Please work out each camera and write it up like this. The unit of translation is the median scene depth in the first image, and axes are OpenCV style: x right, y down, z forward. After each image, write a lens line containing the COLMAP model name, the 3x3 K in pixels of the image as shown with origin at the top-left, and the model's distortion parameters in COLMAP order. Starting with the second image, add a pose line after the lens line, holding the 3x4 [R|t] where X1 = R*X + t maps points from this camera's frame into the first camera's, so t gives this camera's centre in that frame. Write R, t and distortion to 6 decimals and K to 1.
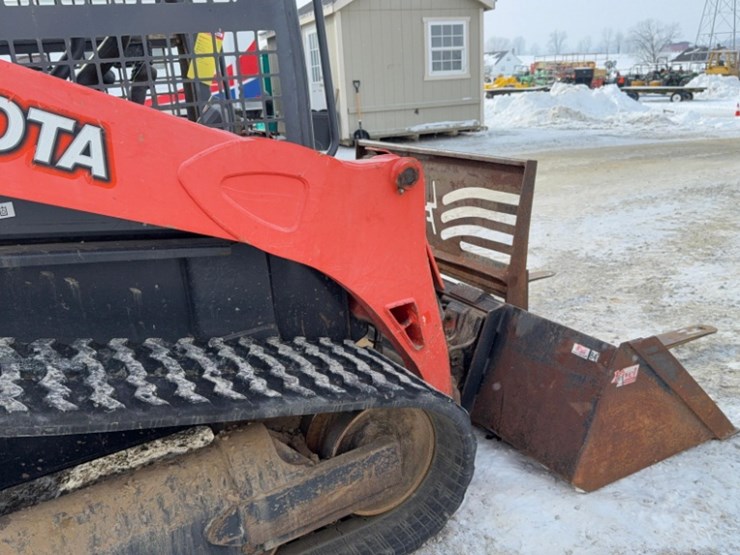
lens RADIAL K [[656.4, 0, 367.9], [0, 656.4, 278.1], [0, 0, 1]] dist [0.131324, -0.228105]
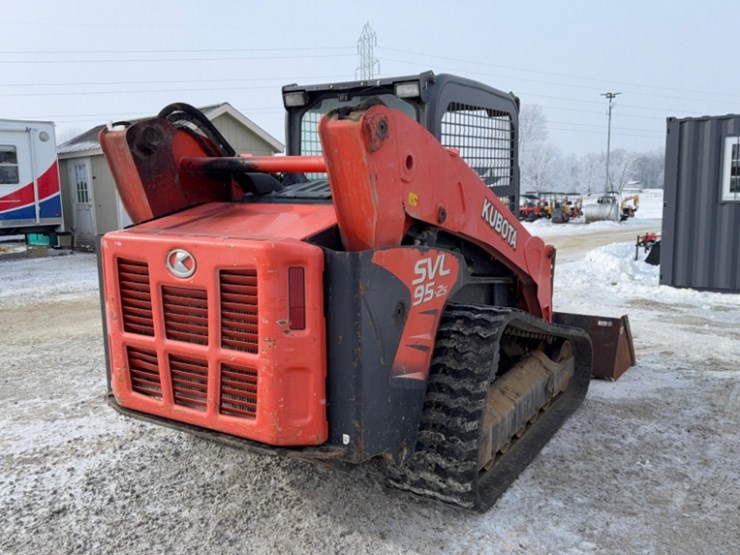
lens RADIAL K [[656.4, 0, 367.9], [0, 656.4, 278.1], [0, 0, 1]] dist [0.131324, -0.228105]
pose [[0.883913, -0.021324, 0.467165, -1.351859], [0.102744, 0.983407, -0.149511, 0.190821], [-0.456226, 0.180154, 0.871437, -0.653176]]
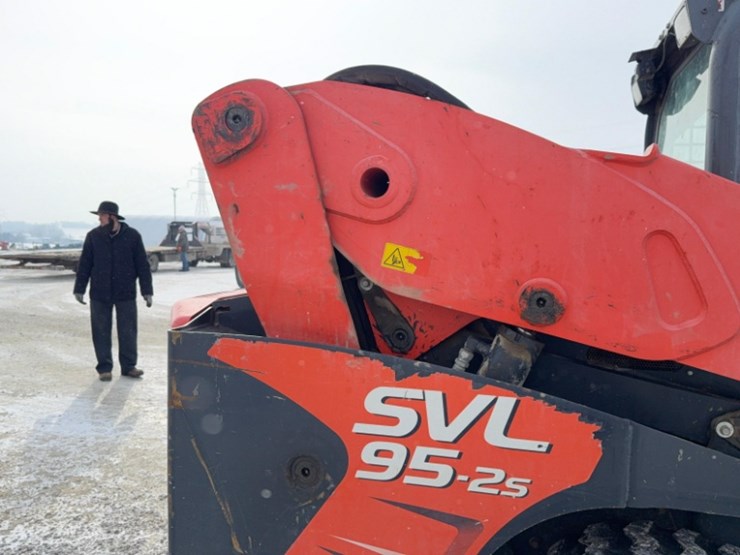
lens RADIAL K [[656.4, 0, 367.9], [0, 656.4, 278.1], [0, 0, 1]] dist [0.131324, -0.228105]
pose [[0.703683, 0.127019, -0.699068, -0.357176], [-0.277674, 0.954807, -0.106021, -0.030853], [0.654008, 0.268718, 0.707152, -0.104753]]
